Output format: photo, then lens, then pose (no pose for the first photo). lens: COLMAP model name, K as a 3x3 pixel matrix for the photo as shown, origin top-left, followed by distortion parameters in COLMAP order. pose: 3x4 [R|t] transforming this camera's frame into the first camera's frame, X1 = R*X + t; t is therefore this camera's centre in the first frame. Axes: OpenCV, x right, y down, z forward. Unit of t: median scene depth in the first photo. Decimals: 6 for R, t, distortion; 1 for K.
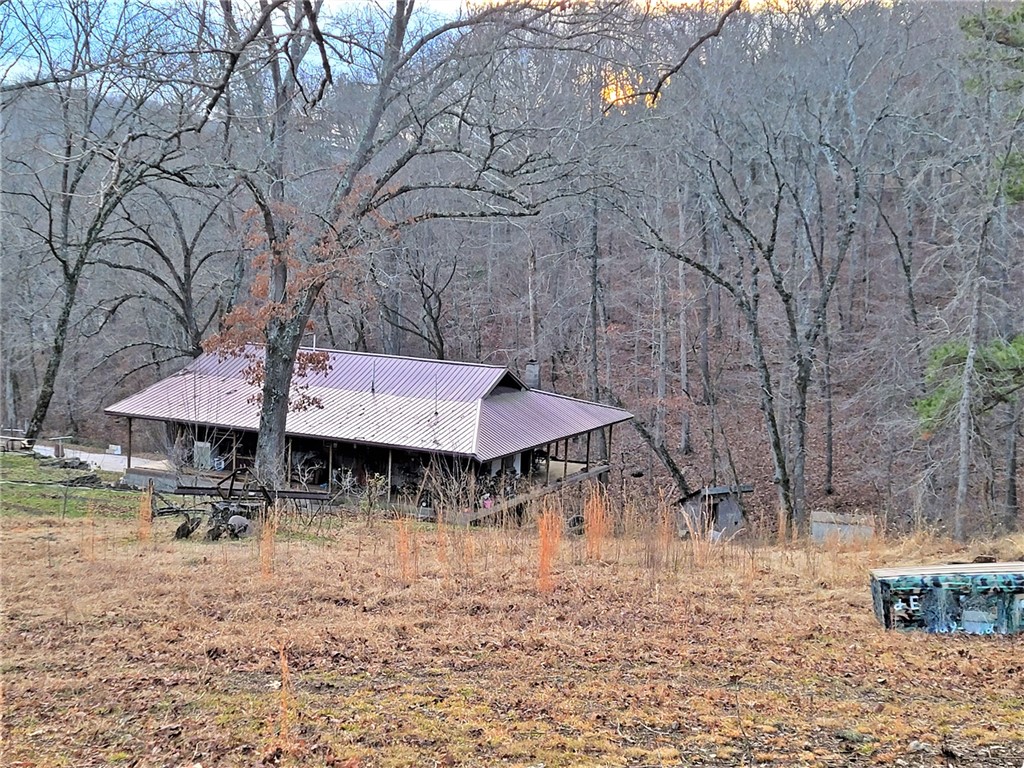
lens RADIAL K [[713.7, 0, 512.7], [0, 713.7, 386.5], [0, 0, 1]] dist [0.005938, 0.001034]
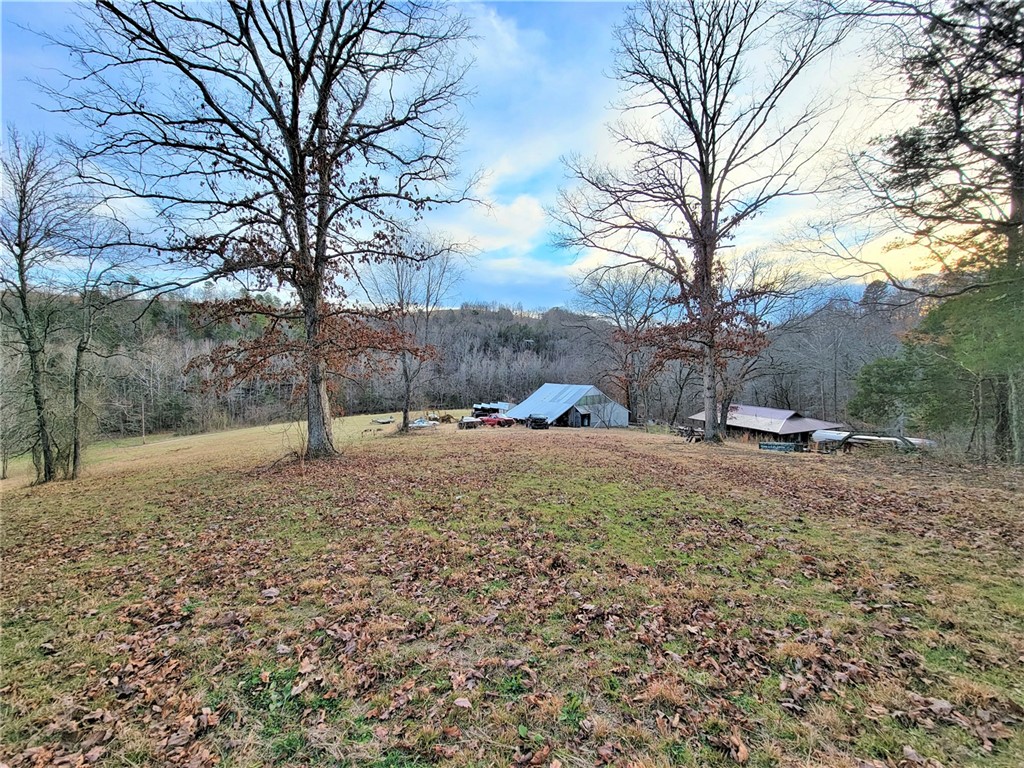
lens RADIAL K [[412.1, 0, 513.2], [0, 412.1, 388.5], [0, 0, 1]] dist [-0.000265, -0.000002]
pose [[0.606830, -0.003342, -0.794824, 0.842121], [-0.039617, 0.998621, -0.034446, -0.013757], [0.793843, 0.052391, 0.605861, -1.482250]]
